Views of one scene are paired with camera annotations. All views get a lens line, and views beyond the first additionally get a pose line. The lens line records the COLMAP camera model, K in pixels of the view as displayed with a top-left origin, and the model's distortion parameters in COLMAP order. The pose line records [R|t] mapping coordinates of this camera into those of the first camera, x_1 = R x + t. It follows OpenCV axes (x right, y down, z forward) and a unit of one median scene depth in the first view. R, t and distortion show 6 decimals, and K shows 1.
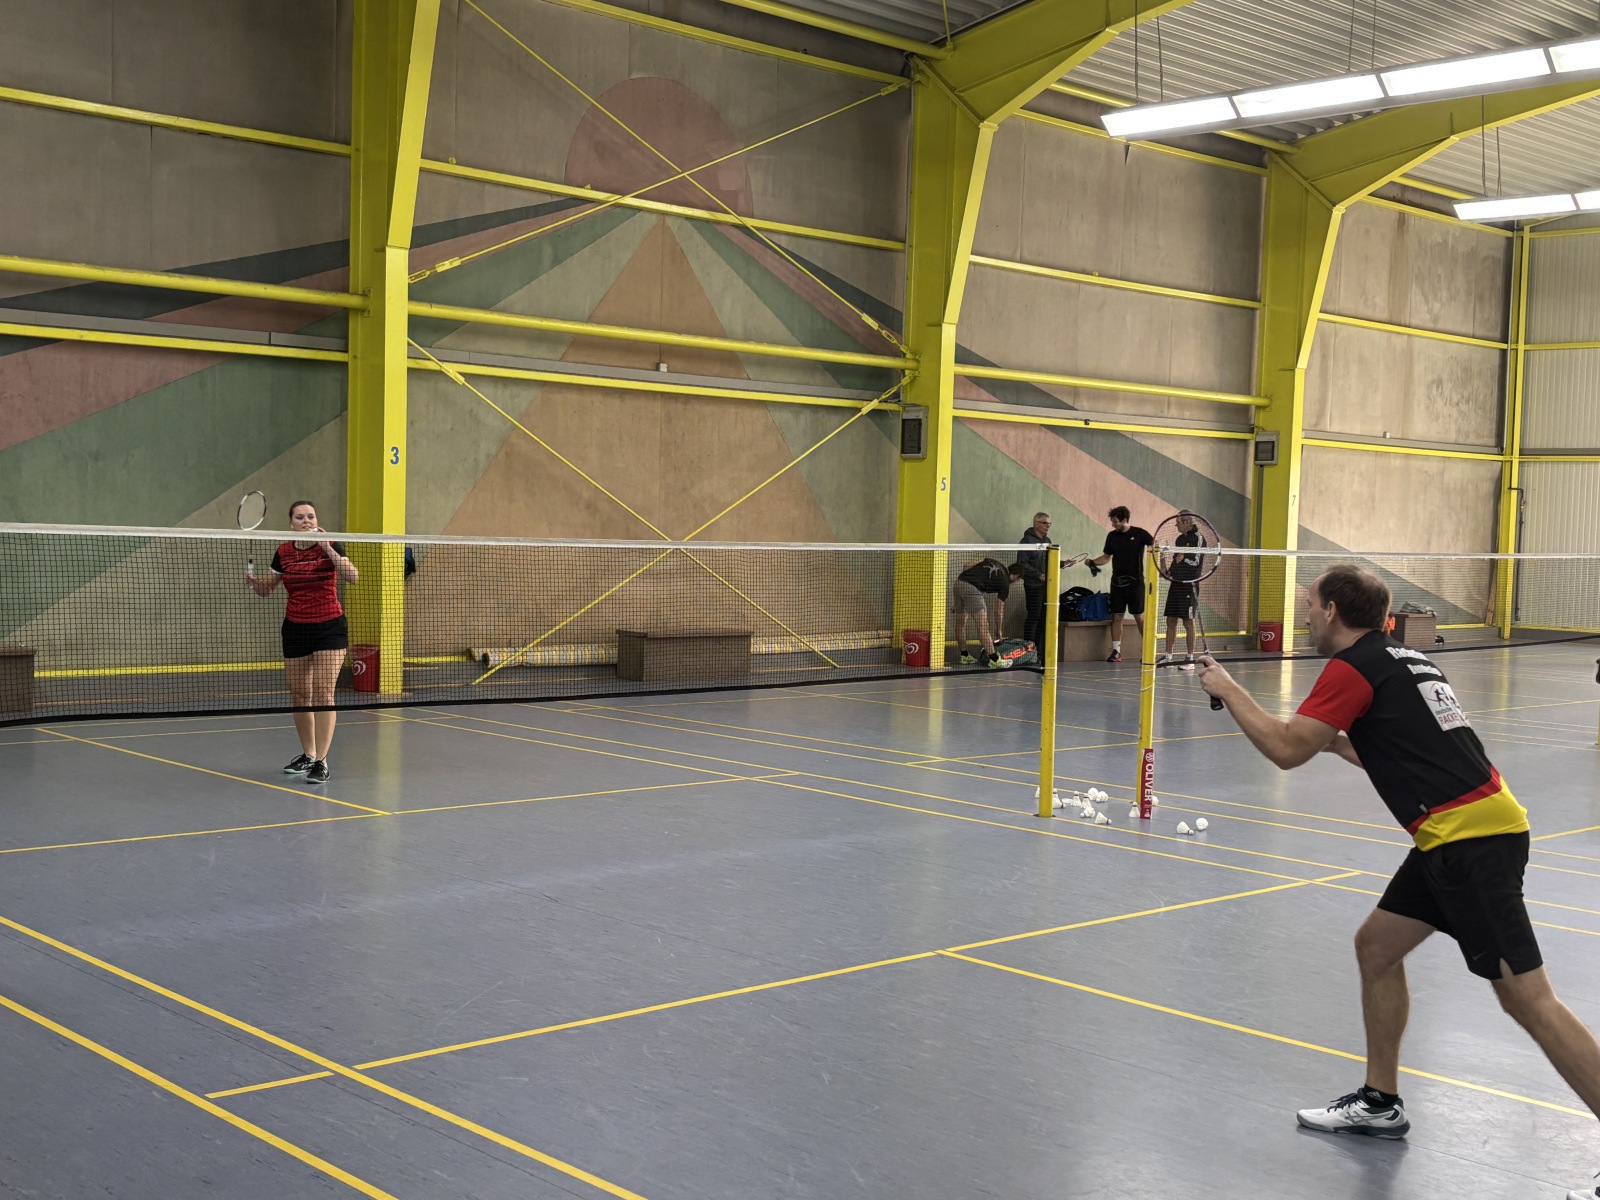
lens RADIAL K [[1948.3, 0, 800.0], [0, 1948.3, 600.0], [0, 0, 1]] dist [0.225647, -0.801785]
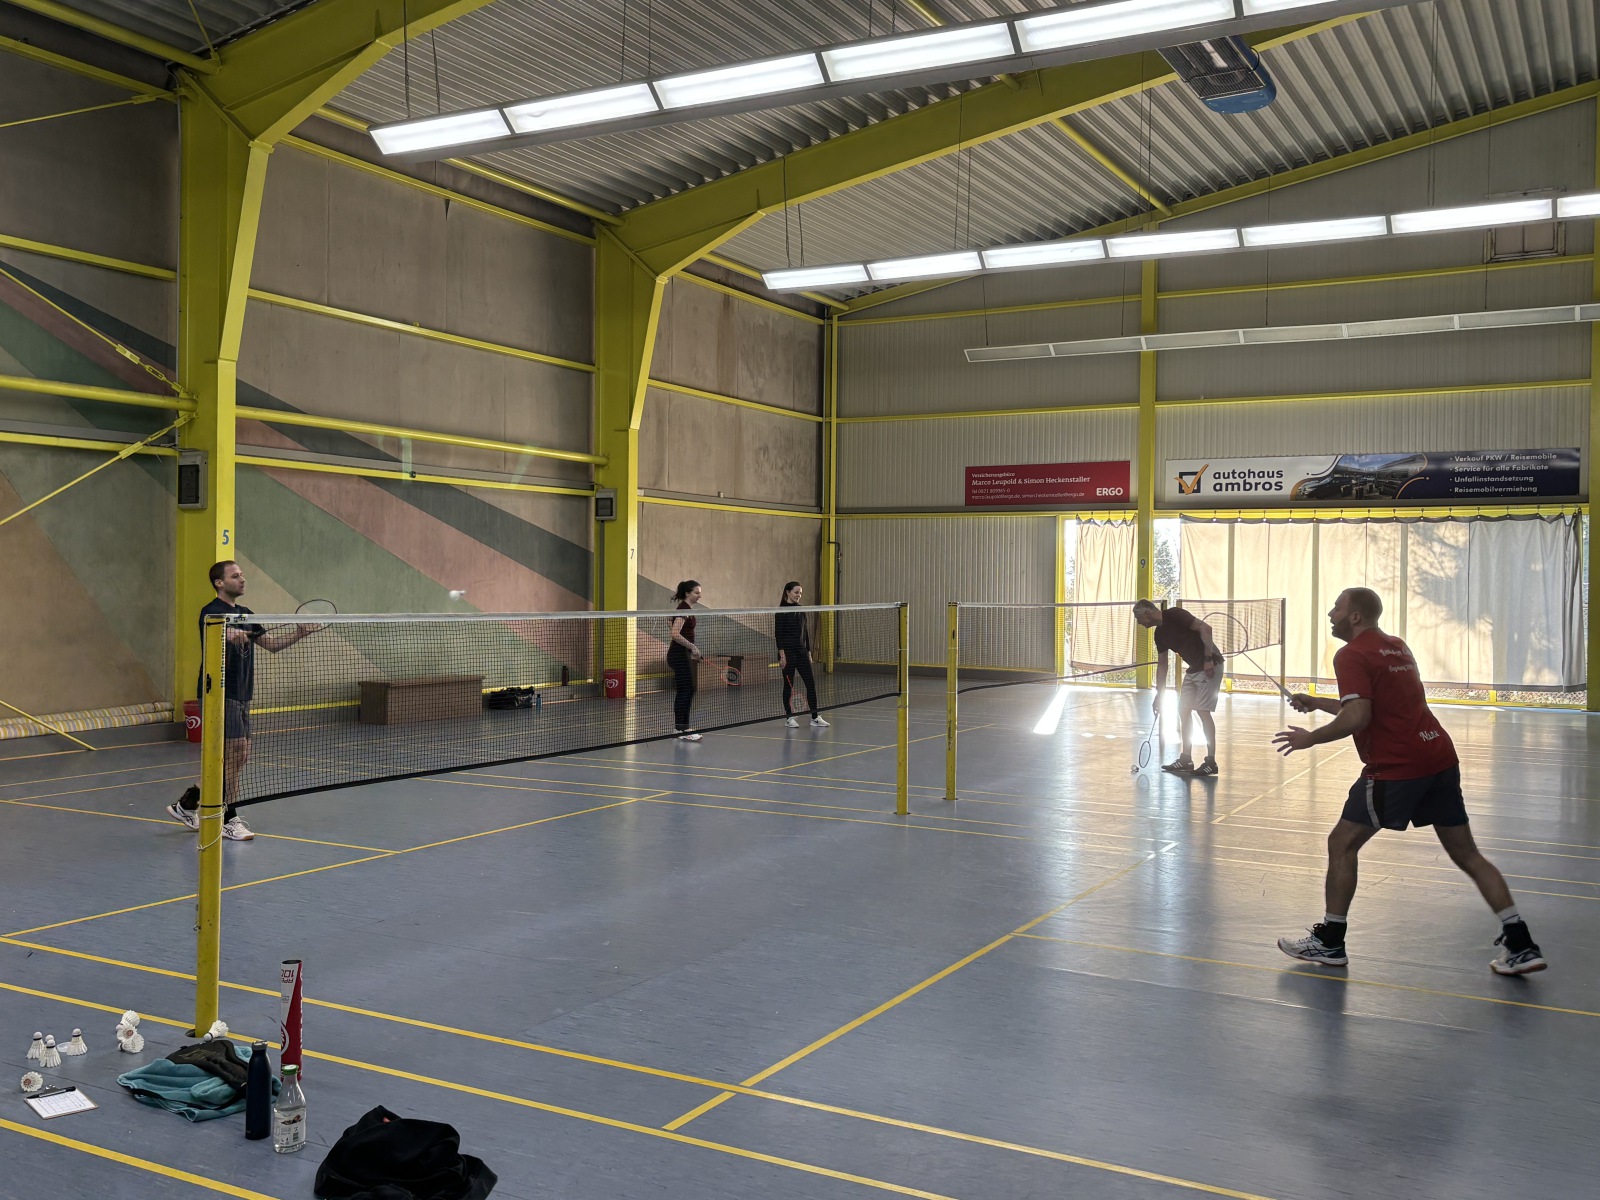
lens RADIAL K [[1490.3, 0, 800.0], [0, 1490.3, 600.0], [0, 0, 1]] dist [0.100591, -0.284572]
pose [[0.952507, -0.023210, 0.303631, 0.091863], [0.031102, 0.999292, -0.021182, -0.005983], [-0.302925, 0.029620, 0.952554, 0.209809]]
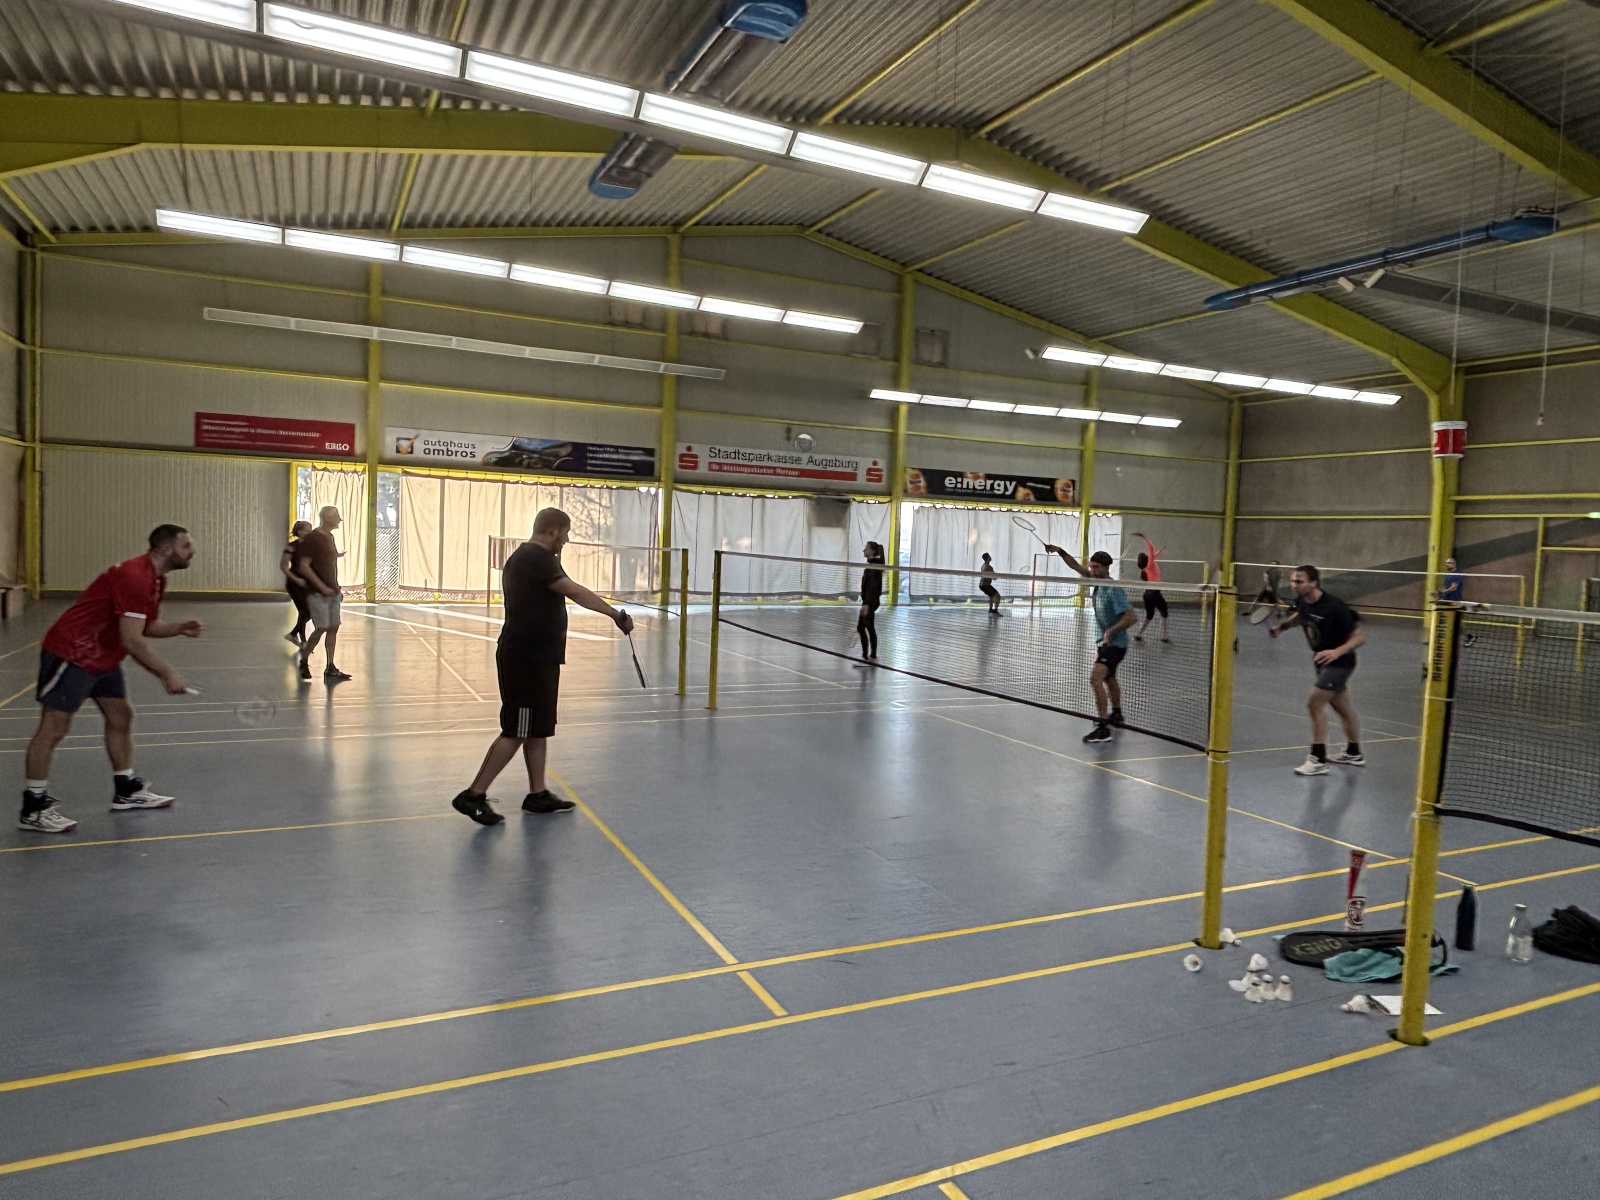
lens RADIAL K [[1010.4, 0, 800.0], [0, 1010.4, 600.0], [0, 0, 1]] dist [0.087538, -0.095331]
pose [[0.296929, -0.077869, 0.951719, -0.102515], [0.016143, 0.996936, 0.076532, -0.023471], [-0.954763, -0.007361, 0.297276, 0.454969]]
